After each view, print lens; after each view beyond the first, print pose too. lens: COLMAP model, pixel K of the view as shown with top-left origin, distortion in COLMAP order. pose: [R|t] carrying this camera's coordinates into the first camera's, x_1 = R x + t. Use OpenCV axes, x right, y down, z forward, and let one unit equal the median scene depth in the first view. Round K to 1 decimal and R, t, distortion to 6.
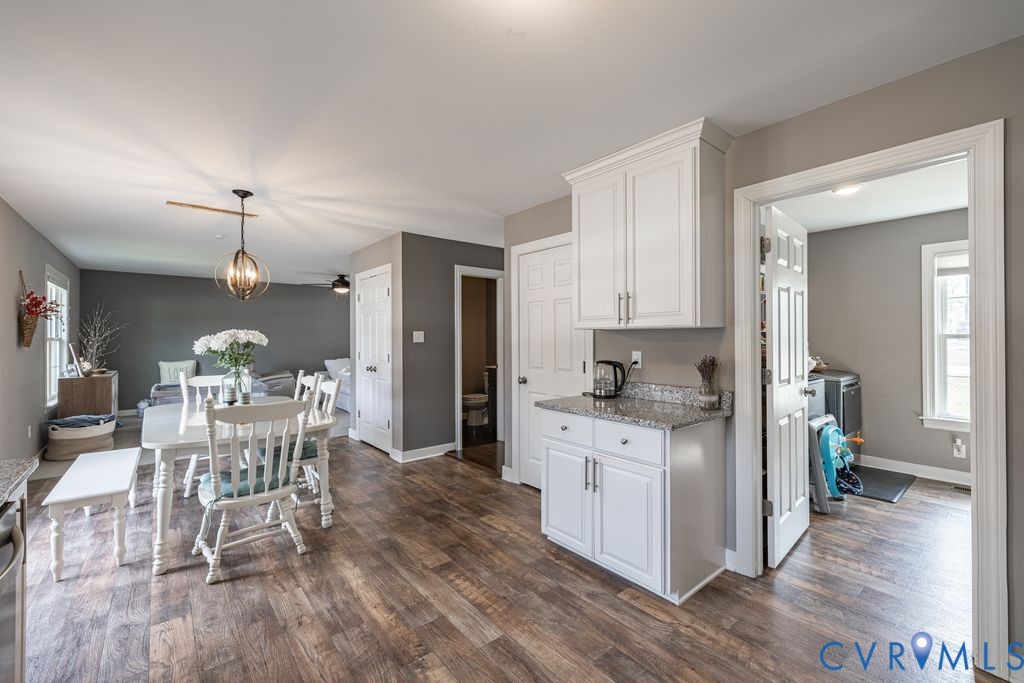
lens RADIAL K [[426.8, 0, 506.1], [0, 426.8, 343.6], [0, 0, 1]] dist [-0.006066, 0.002726]
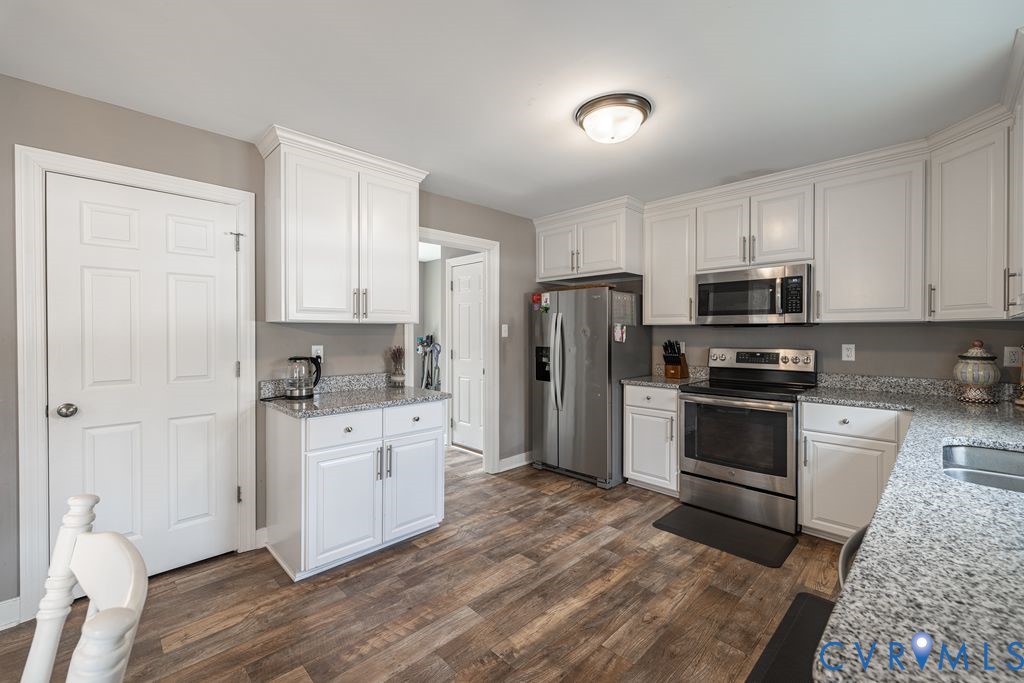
lens RADIAL K [[426.8, 0, 516.2], [0, 426.8, 337.6], [0, 0, 1]] dist [-0.006066, 0.002726]
pose [[-0.099598, -0.009595, 0.994981, -1.282412], [0.002799, 0.999947, 0.009923, -0.010796], [-0.995024, 0.003773, -0.099566, 1.264889]]
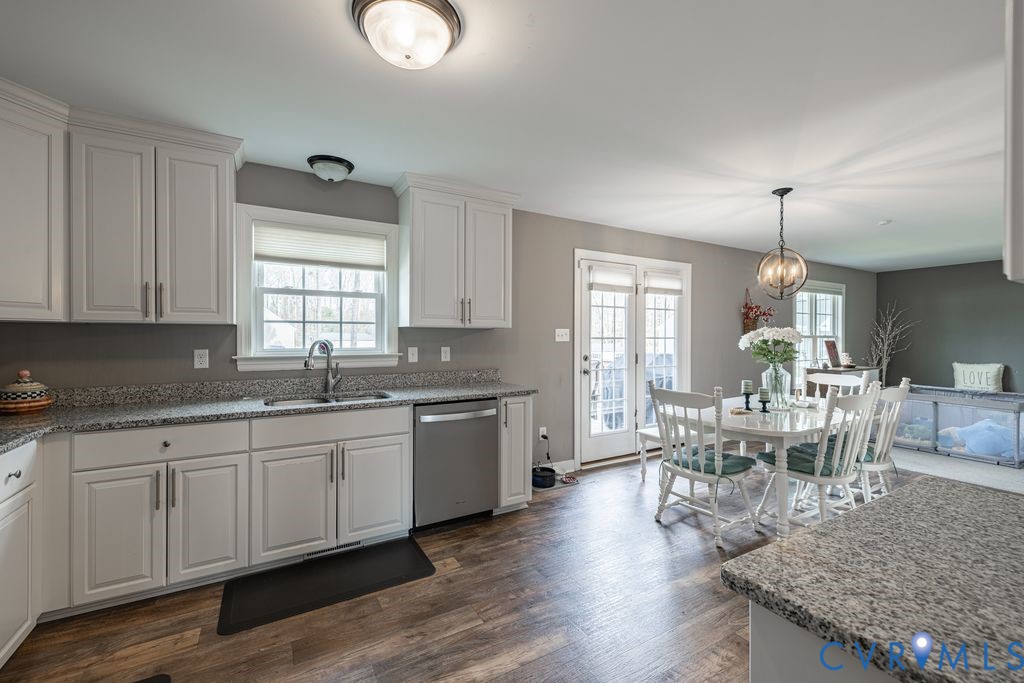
lens RADIAL K [[426.8, 0, 510.9], [0, 426.8, 338.4], [0, 0, 1]] dist [-0.006066, 0.002726]
pose [[-0.156693, 0.004414, -0.987637, 0.368457], [-0.004719, 0.999975, 0.005218, -0.011472], [0.987636, 0.005479, -0.156669, 1.215867]]
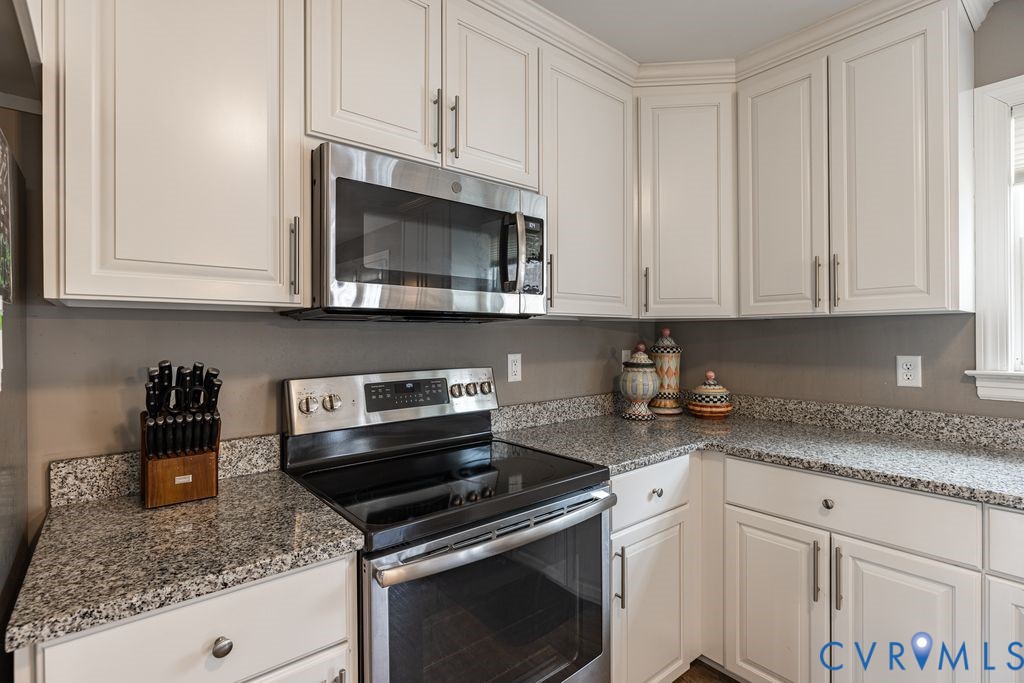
lens RADIAL K [[487.9, 0, 510.3], [0, 487.9, 335.5], [0, 0, 1]] dist [-0.001100, 0.000138]
pose [[-0.999963, 0.005144, -0.006871, 0.007142], [0.005128, 0.999984, 0.002420, -0.010281], [0.006884, 0.002384, -0.999973, 0.997546]]
